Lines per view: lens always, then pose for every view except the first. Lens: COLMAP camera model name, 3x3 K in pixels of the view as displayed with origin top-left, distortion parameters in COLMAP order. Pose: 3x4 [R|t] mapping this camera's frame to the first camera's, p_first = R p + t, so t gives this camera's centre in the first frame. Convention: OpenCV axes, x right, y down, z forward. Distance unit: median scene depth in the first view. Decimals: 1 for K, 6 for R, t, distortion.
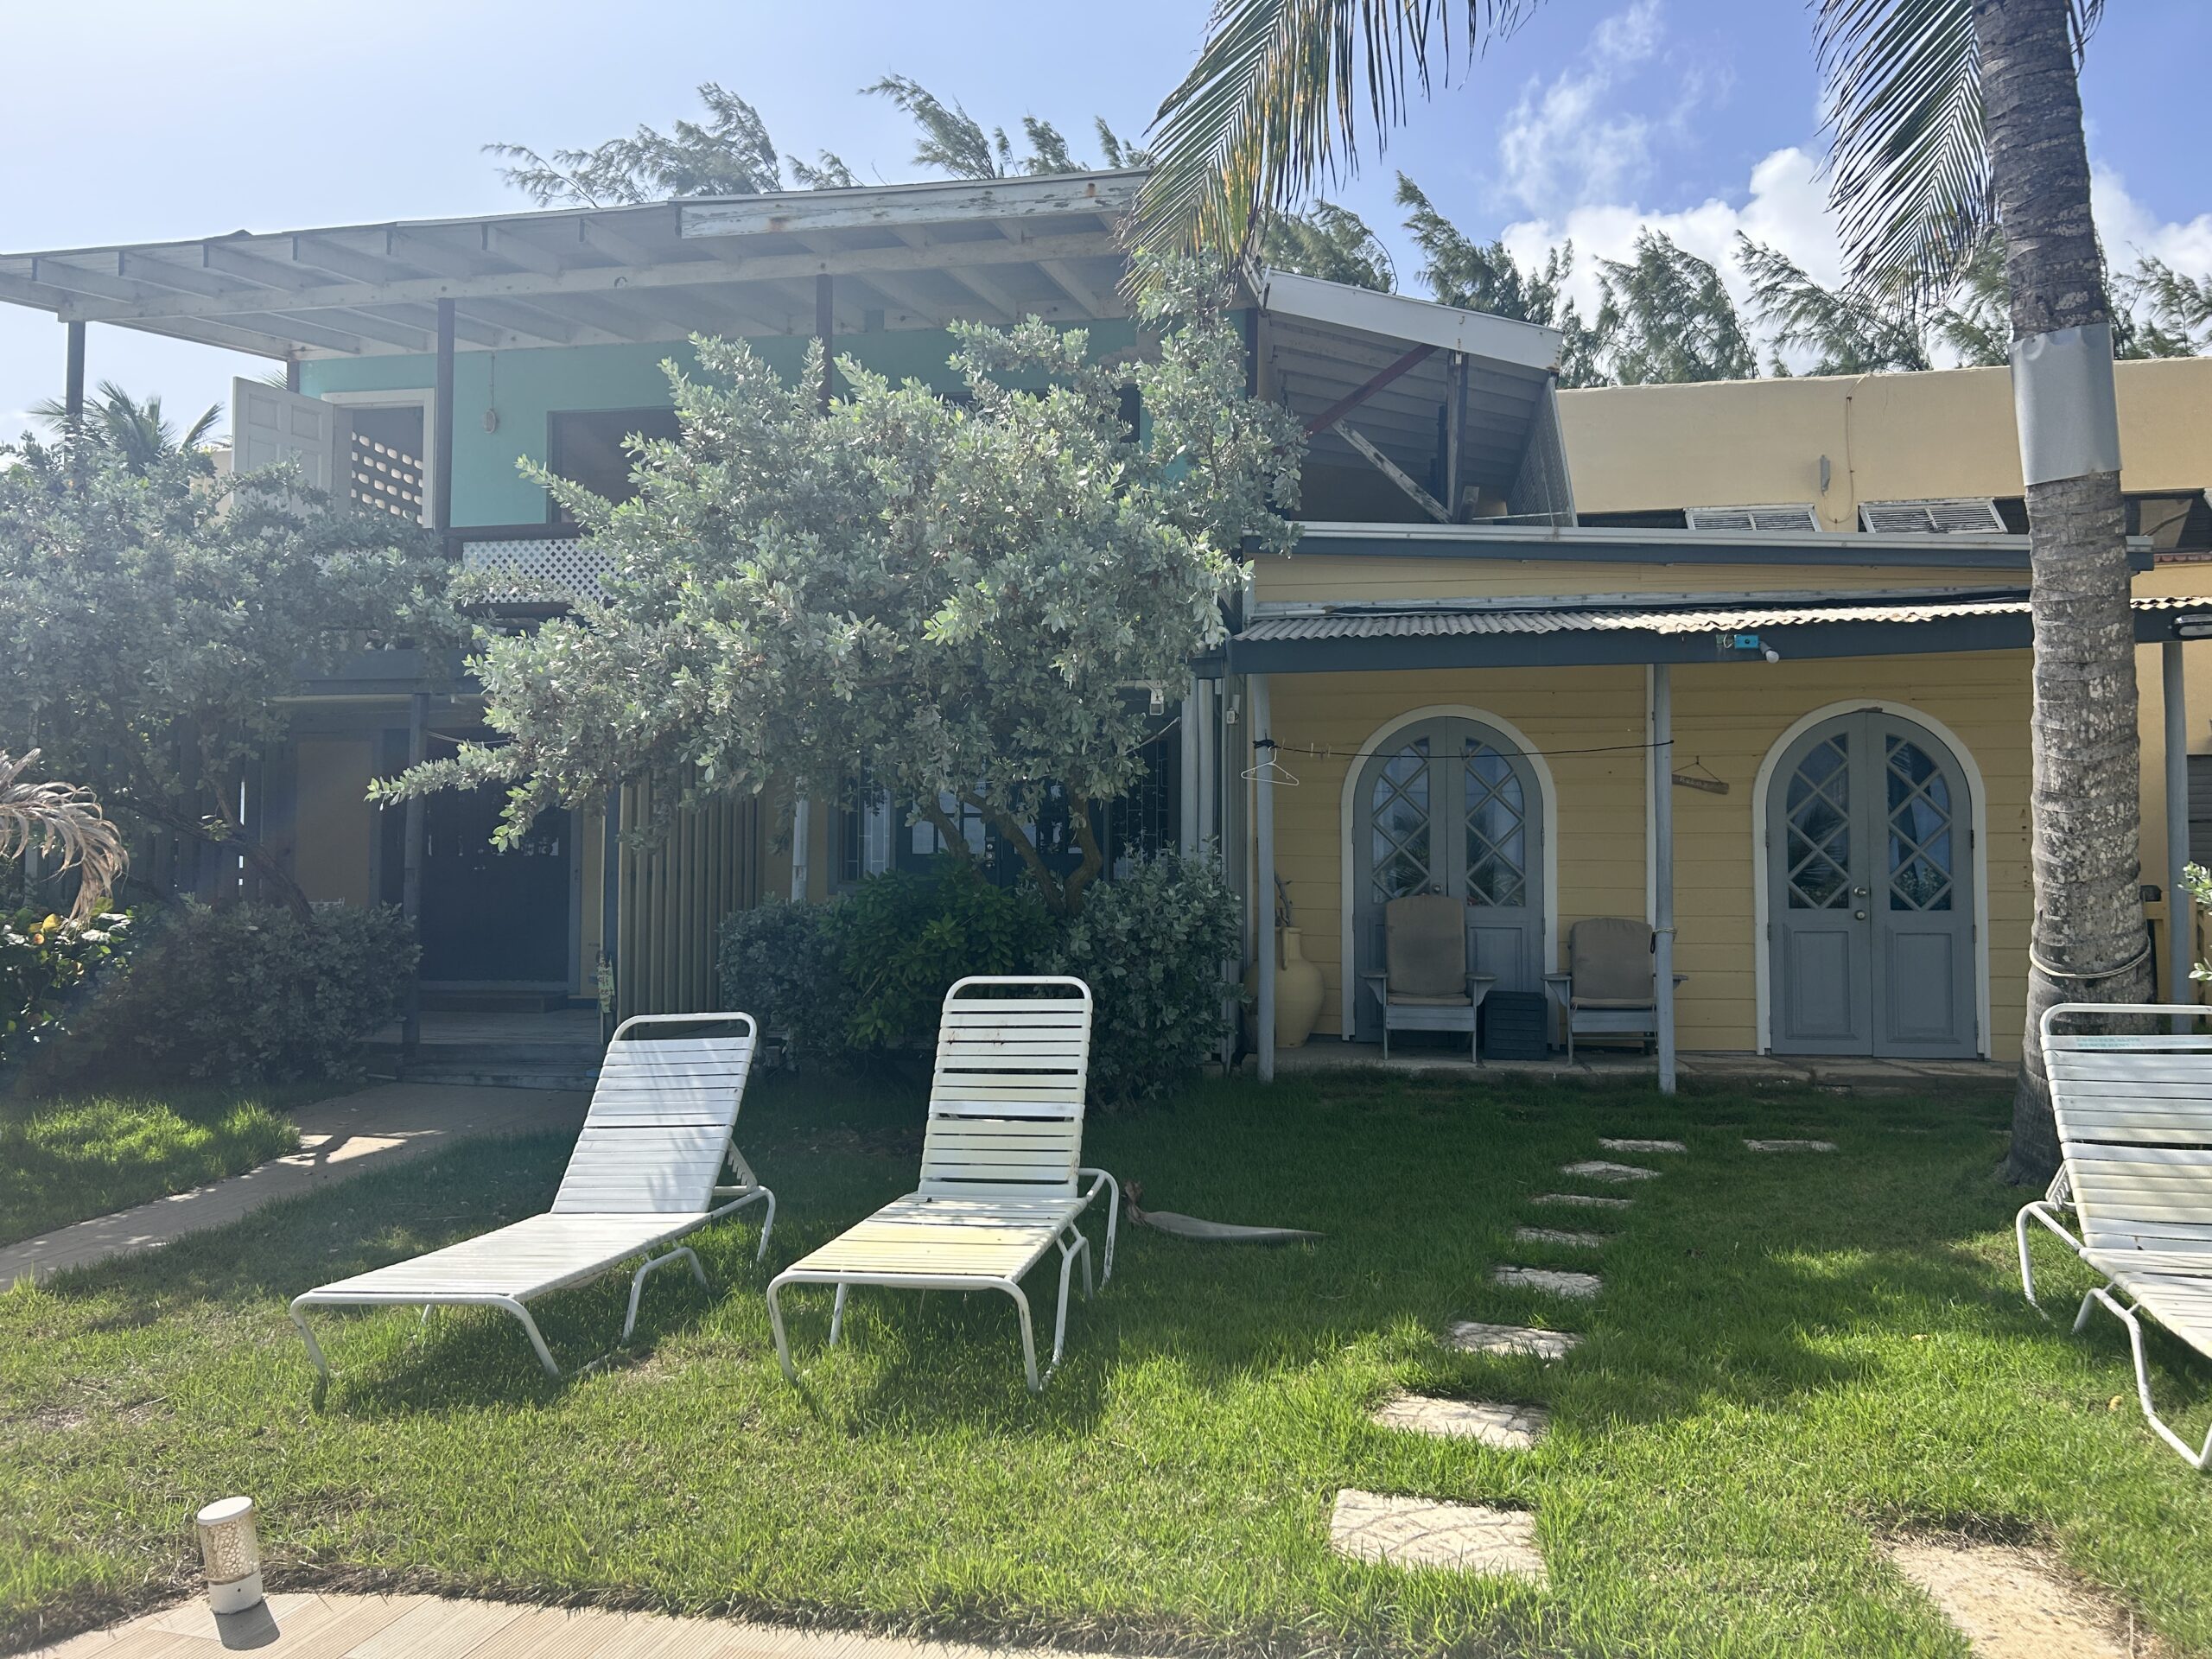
lens RADIAL K [[1690.9, 0, 1106.8], [0, 1690.9, 820.0], [0, 0, 1]] dist [0.022228, -0.007802]
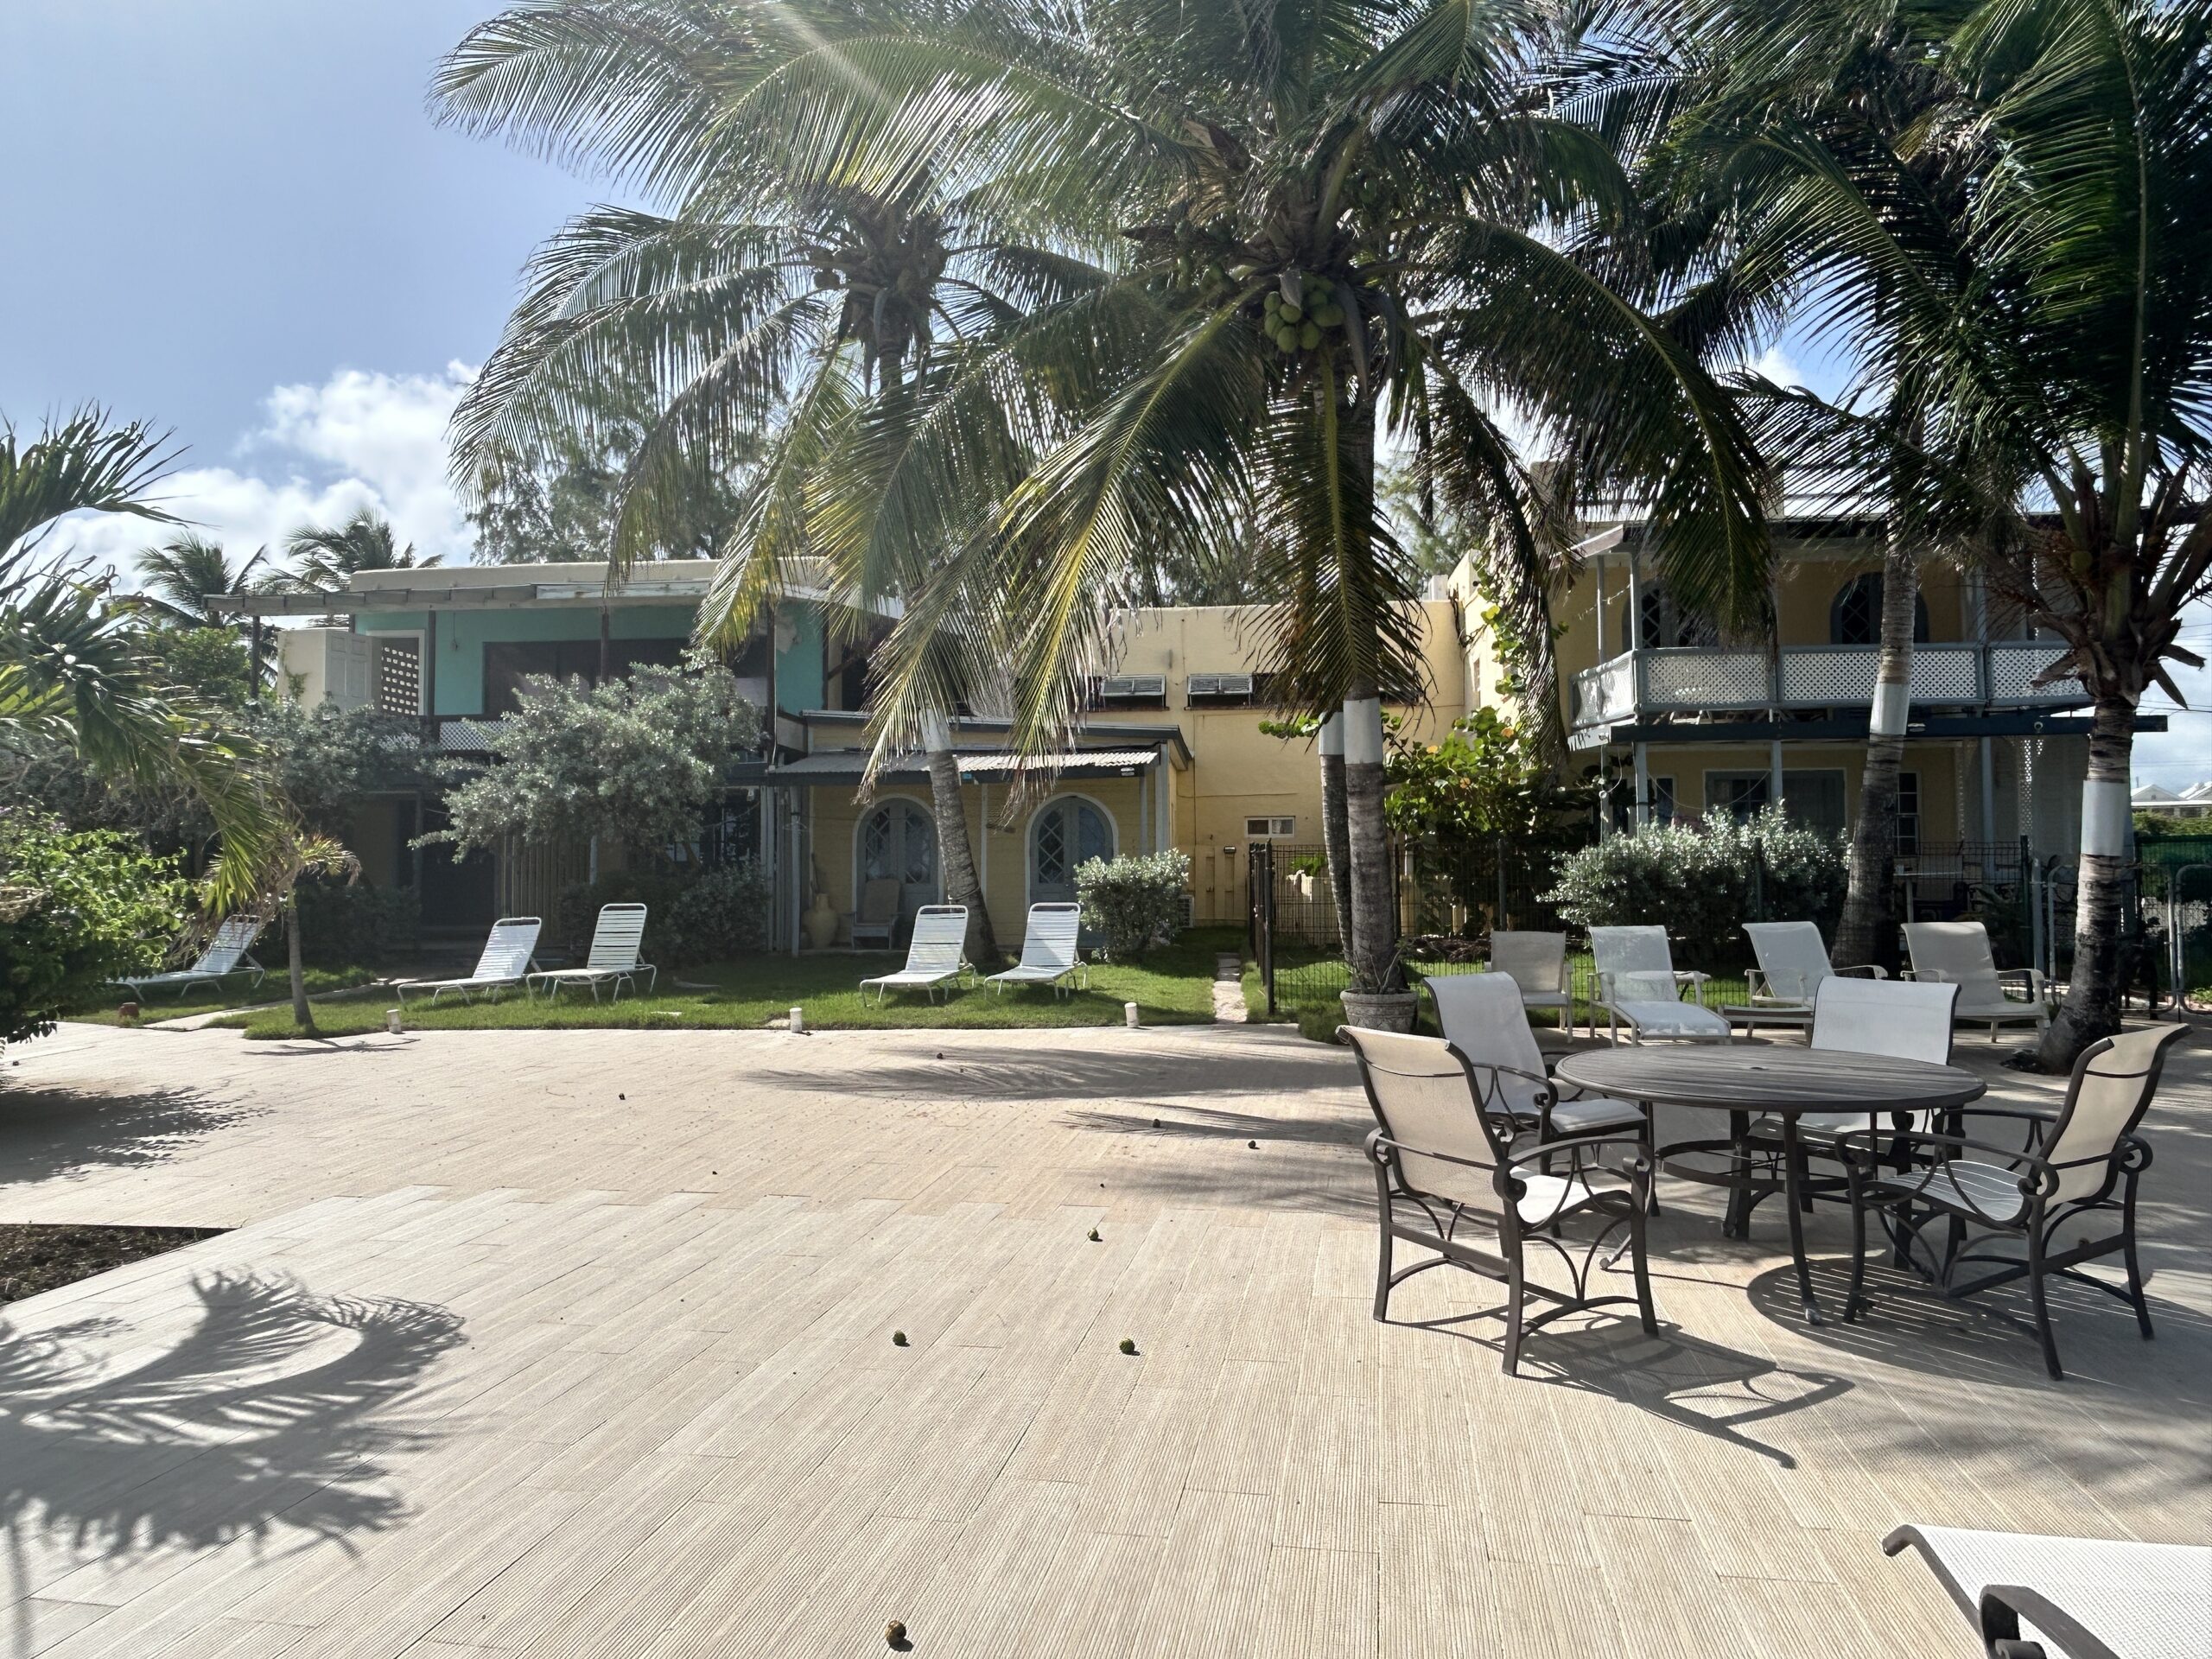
lens RADIAL K [[1407.5, 0, 1108.5], [0, 1407.5, 828.0], [0, 0, 1]] dist [-0.028539, -0.000218]
pose [[0.996203, -0.005191, 0.086908, 0.346971], [0.005193, 0.999986, 0.000206, -0.023975], [-0.086908, 0.000246, 0.996216, -0.938161]]
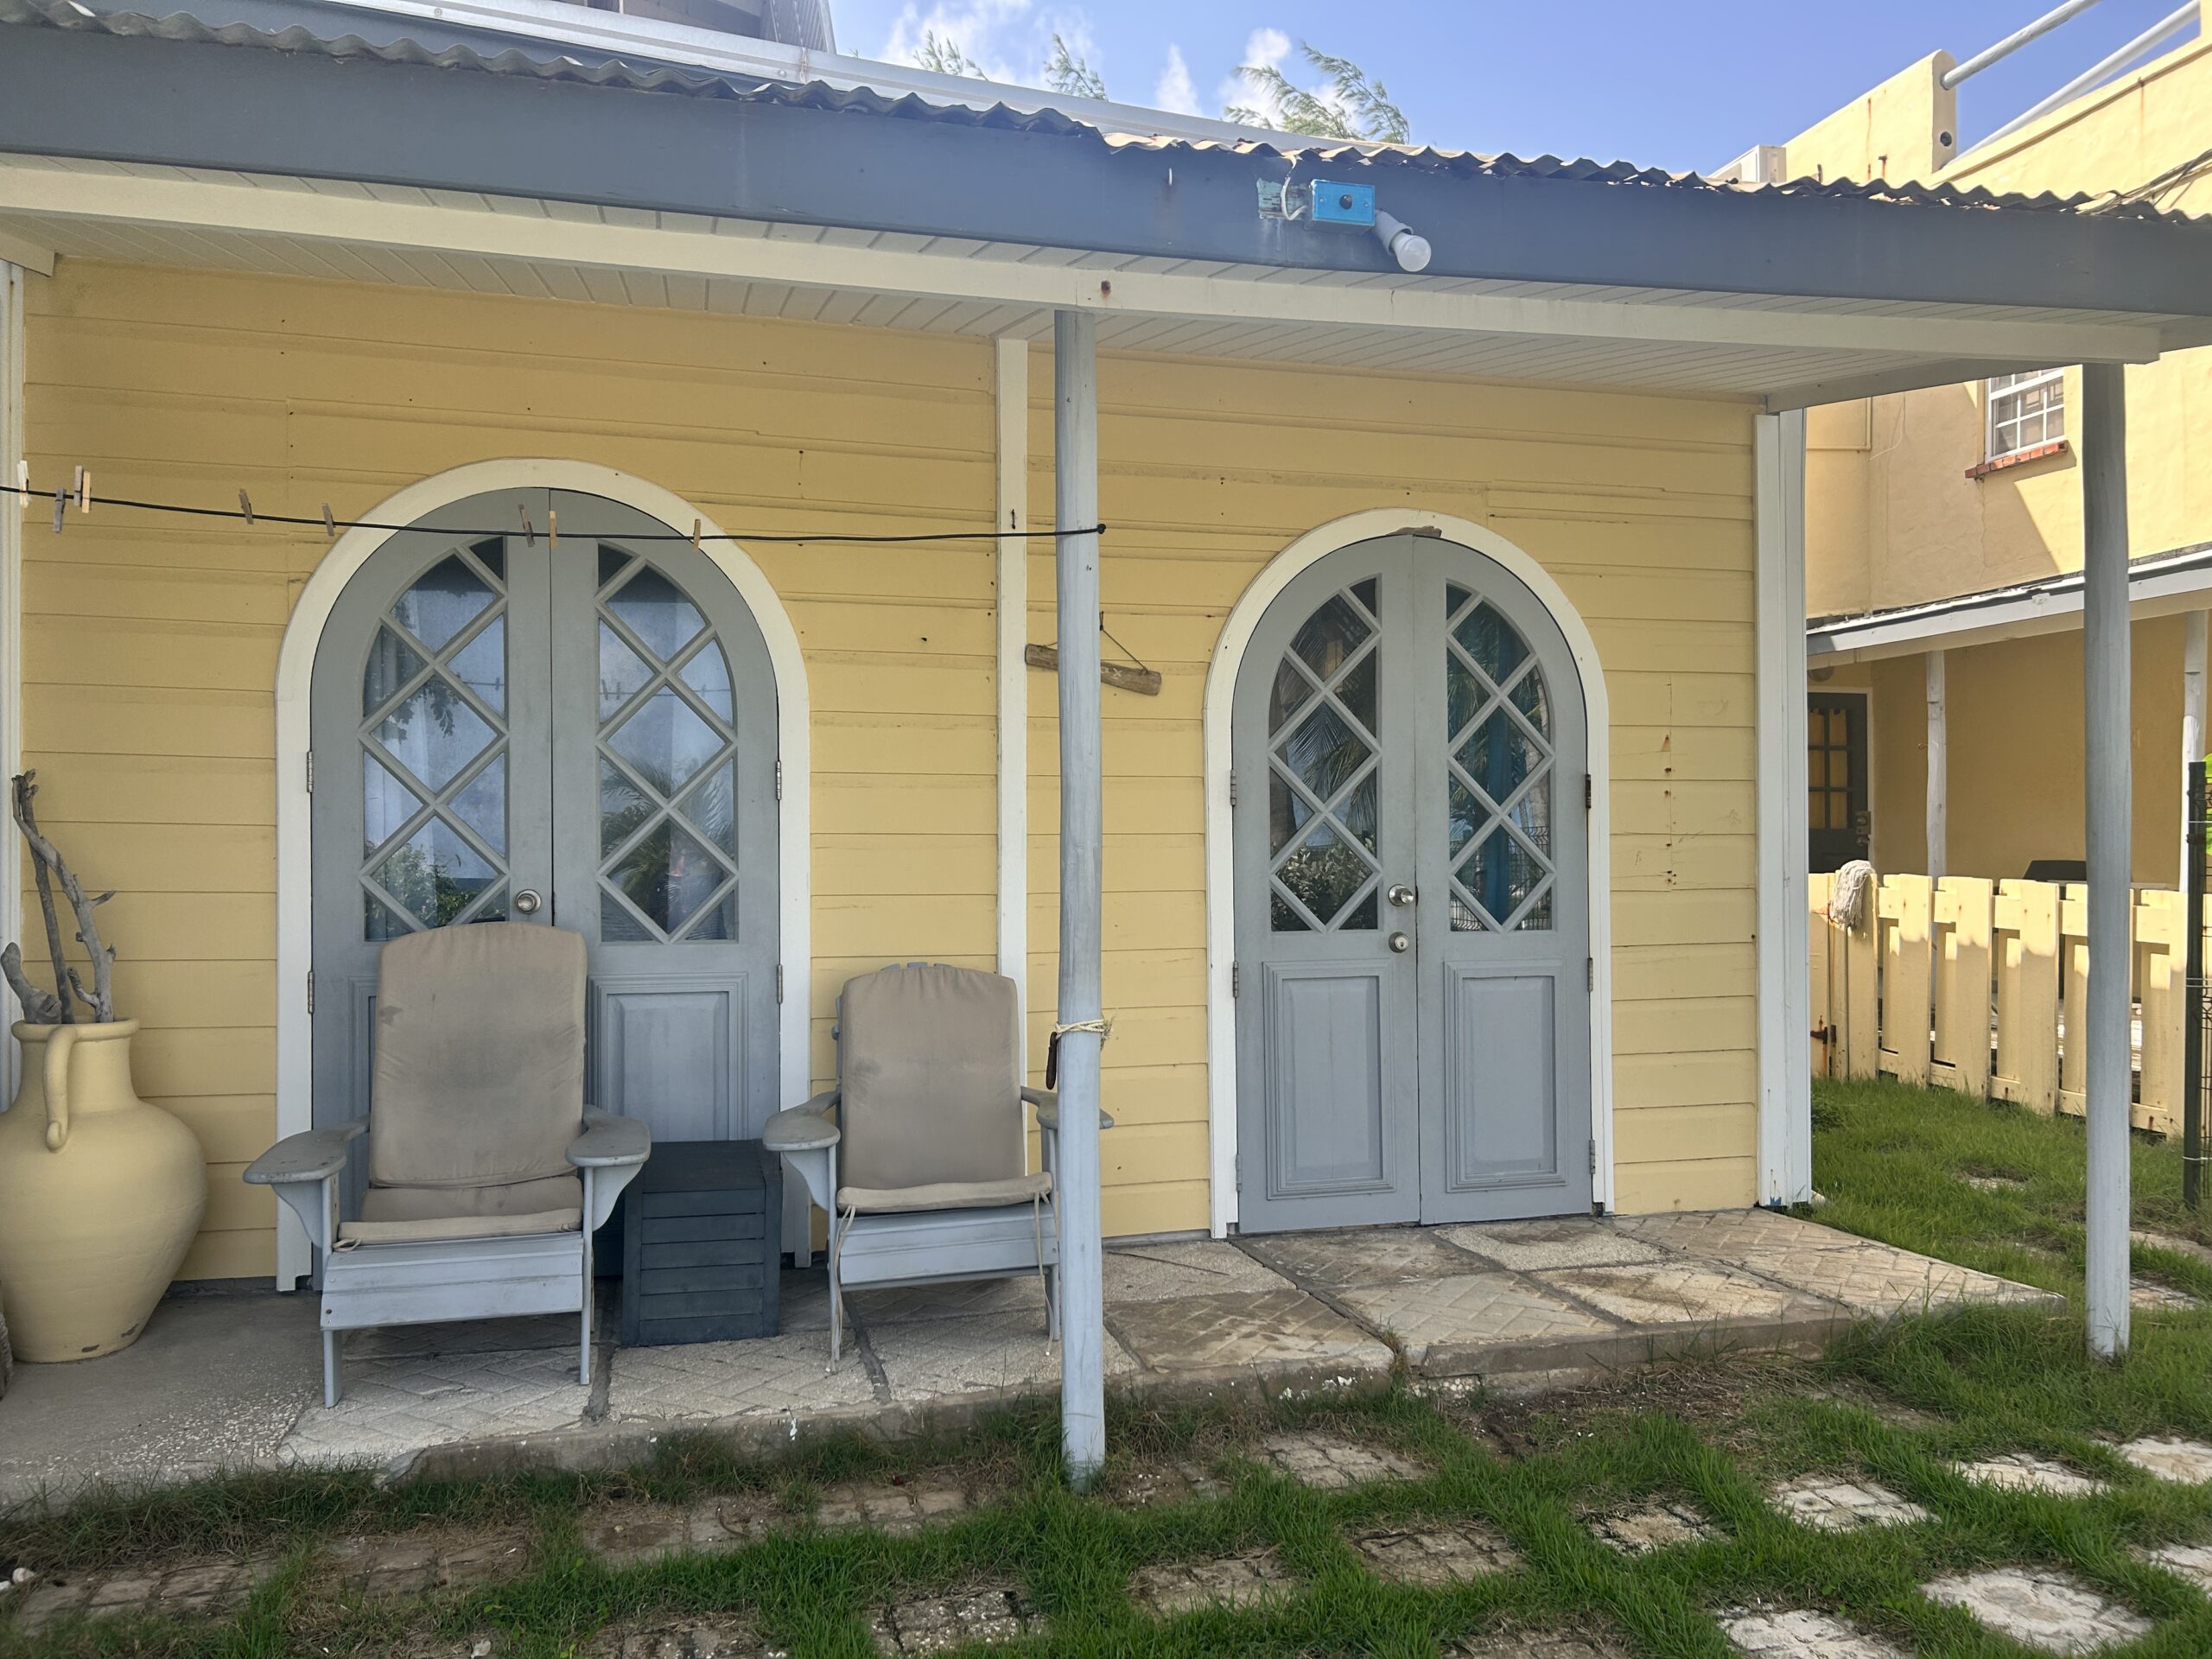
lens RADIAL K [[1690.9, 0, 1106.8], [0, 1690.9, 820.0], [0, 0, 1]] dist [0.022228, -0.007802]
pose [[0.908660, -0.000425, 0.417537, 0.162824], [-0.012456, 0.999527, 0.028124, 0.007173], [-0.417351, -0.030755, 0.908225, 0.606494]]
